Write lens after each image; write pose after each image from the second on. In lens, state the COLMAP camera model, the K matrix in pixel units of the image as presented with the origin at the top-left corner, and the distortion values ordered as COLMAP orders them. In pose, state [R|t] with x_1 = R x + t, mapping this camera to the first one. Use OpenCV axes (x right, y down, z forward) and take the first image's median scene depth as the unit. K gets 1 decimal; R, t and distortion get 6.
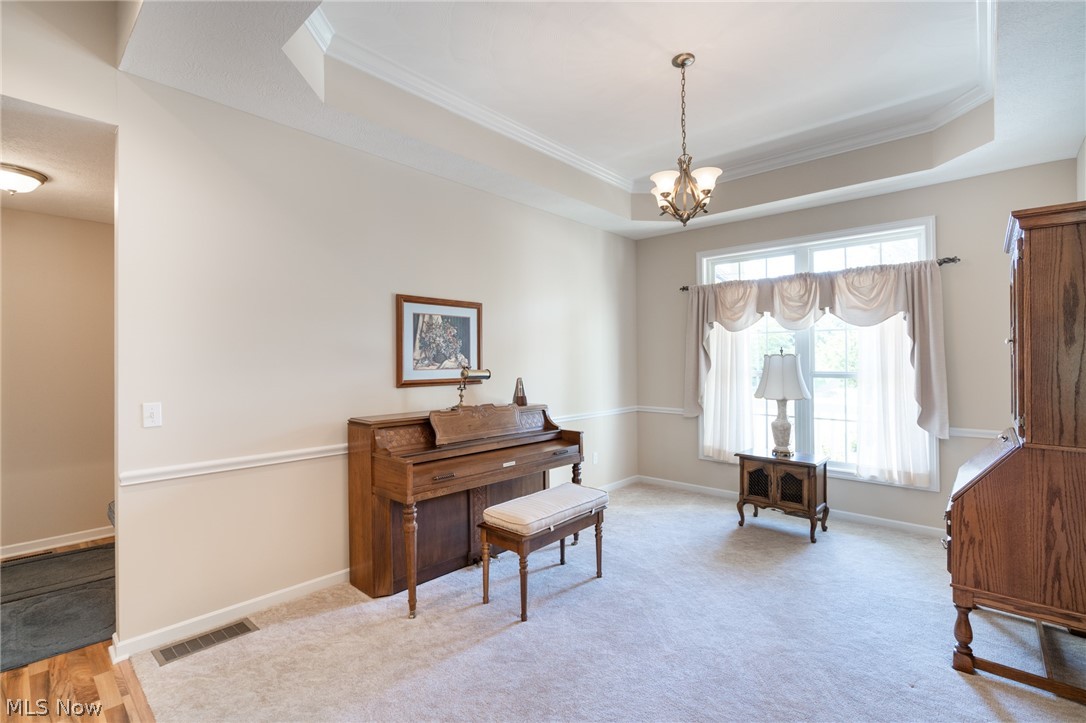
lens RADIAL K [[497.2, 0, 549.0], [0, 497.2, 357.9], [0, 0, 1]] dist [-0.007467, 0.003047]
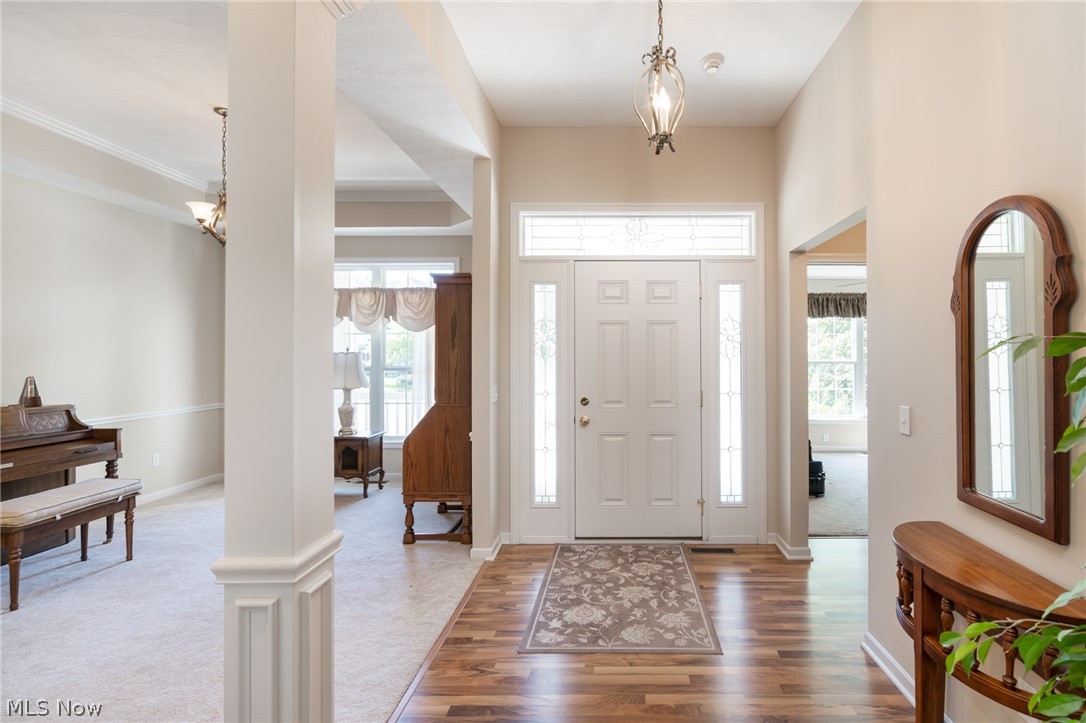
lens RADIAL K [[497.2, 0, 584.8], [0, 497.2, 350.4], [0, 0, 1]] dist [-0.007467, 0.003047]
pose [[0.738498, 0.009678, 0.674187, 0.078867], [-0.003525, 0.999939, -0.010493, -0.001045], [-0.674247, 0.005373, 0.738487, -0.344872]]
